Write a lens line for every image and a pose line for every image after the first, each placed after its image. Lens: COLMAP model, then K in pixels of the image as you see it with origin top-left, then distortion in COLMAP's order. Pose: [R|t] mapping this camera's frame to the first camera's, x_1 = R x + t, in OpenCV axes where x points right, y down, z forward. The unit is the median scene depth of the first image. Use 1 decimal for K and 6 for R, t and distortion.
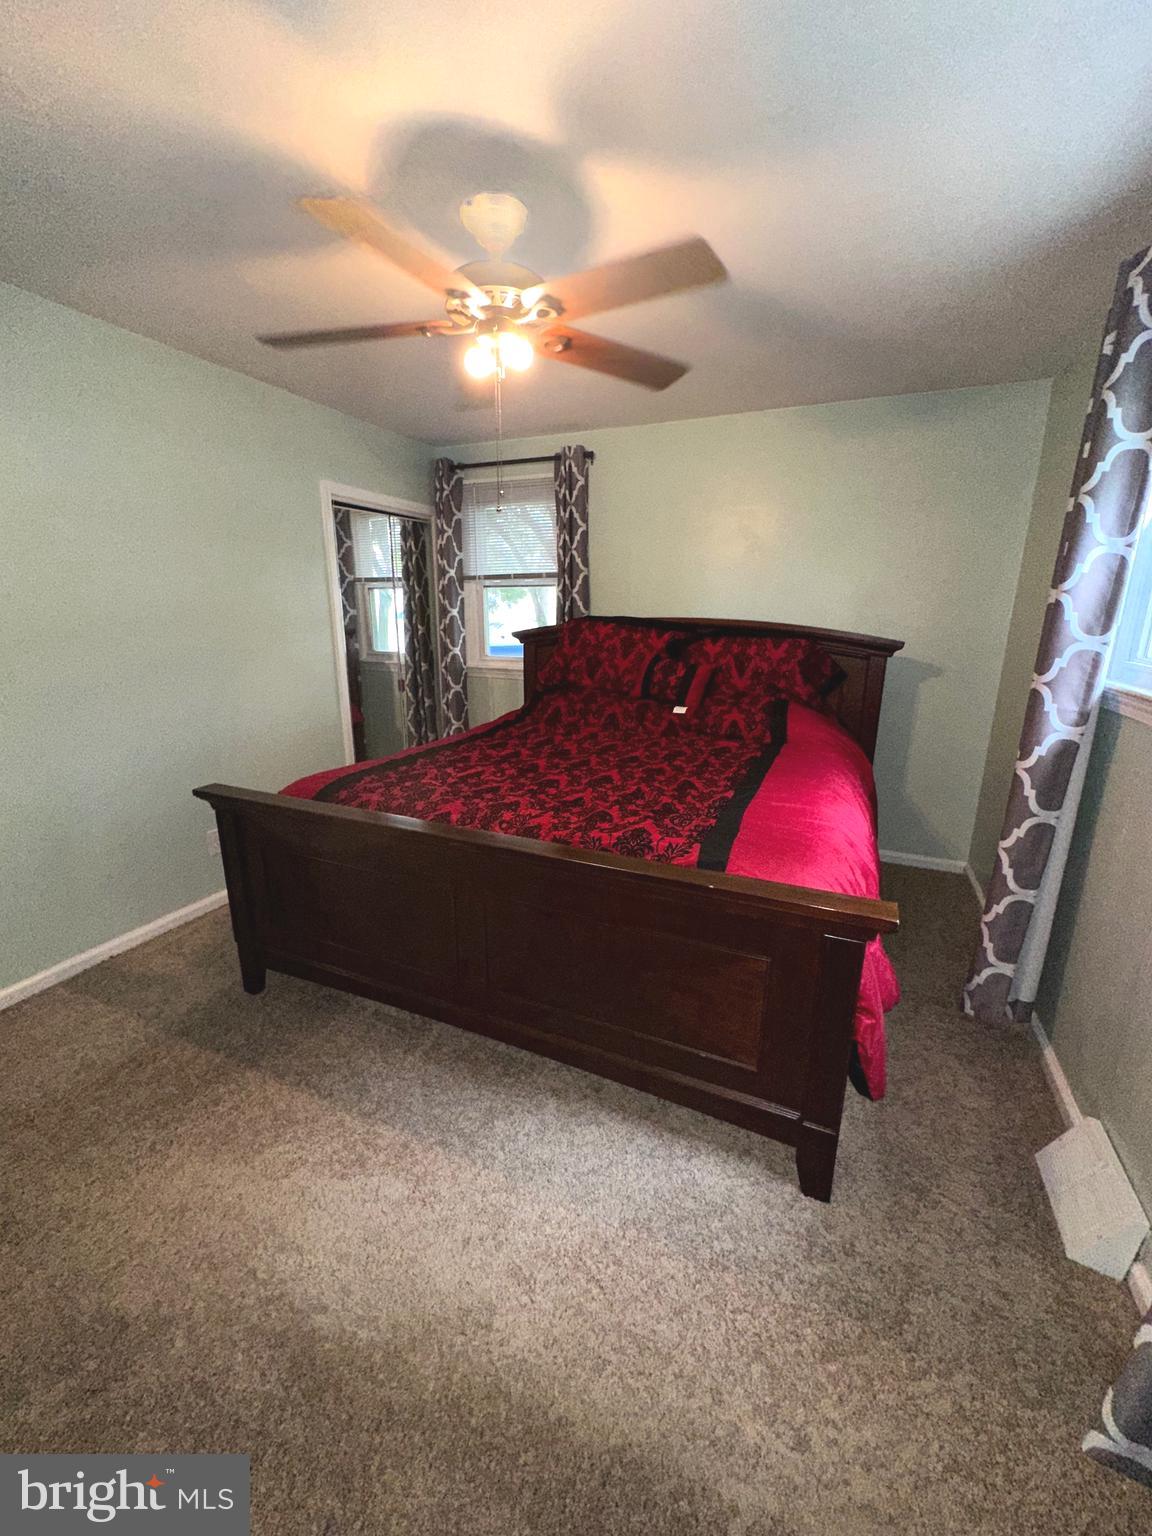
lens RADIAL K [[621.8, 0, 573.2], [0, 621.8, 764.7], [0, 0, 1]] dist [0.013506, -0.004608]
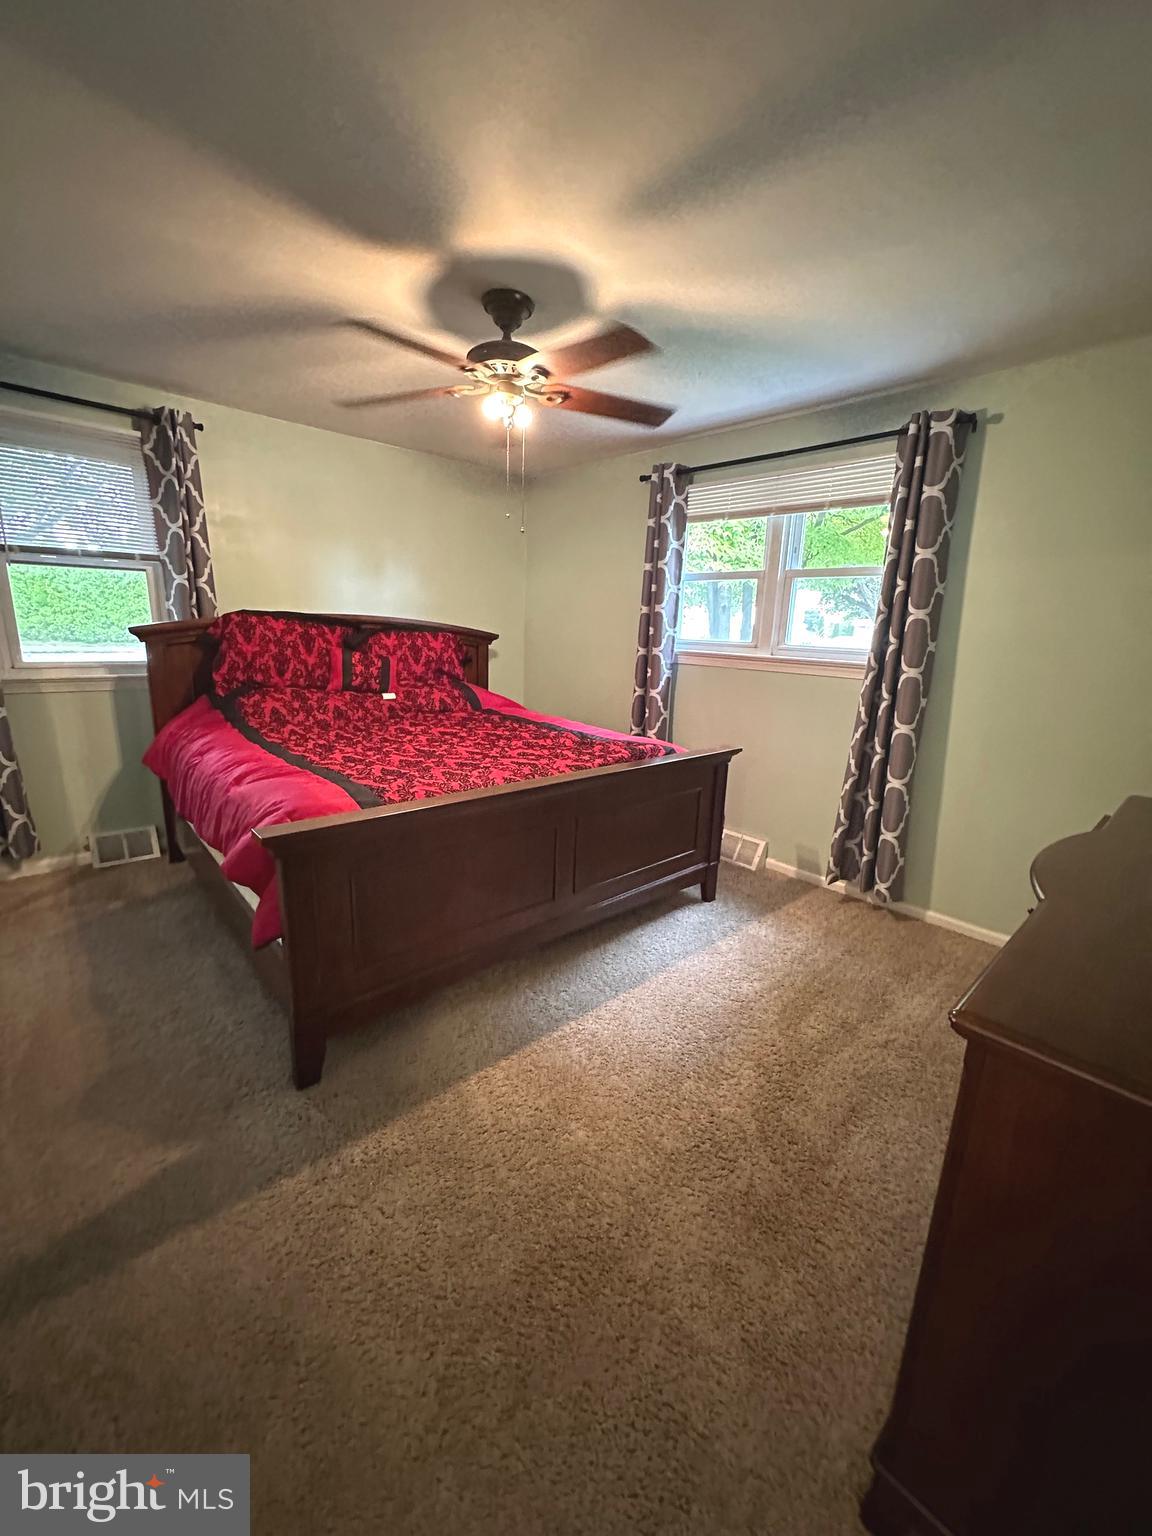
lens RADIAL K [[621.8, 0, 573.2], [0, 621.8, 764.7], [0, 0, 1]] dist [0.013506, -0.004608]
pose [[0.387683, -0.200412, 0.899743, -0.748474], [0.196112, 0.971666, 0.131932, -0.050650], [-0.900690, 0.125302, 0.416001, 0.241173]]
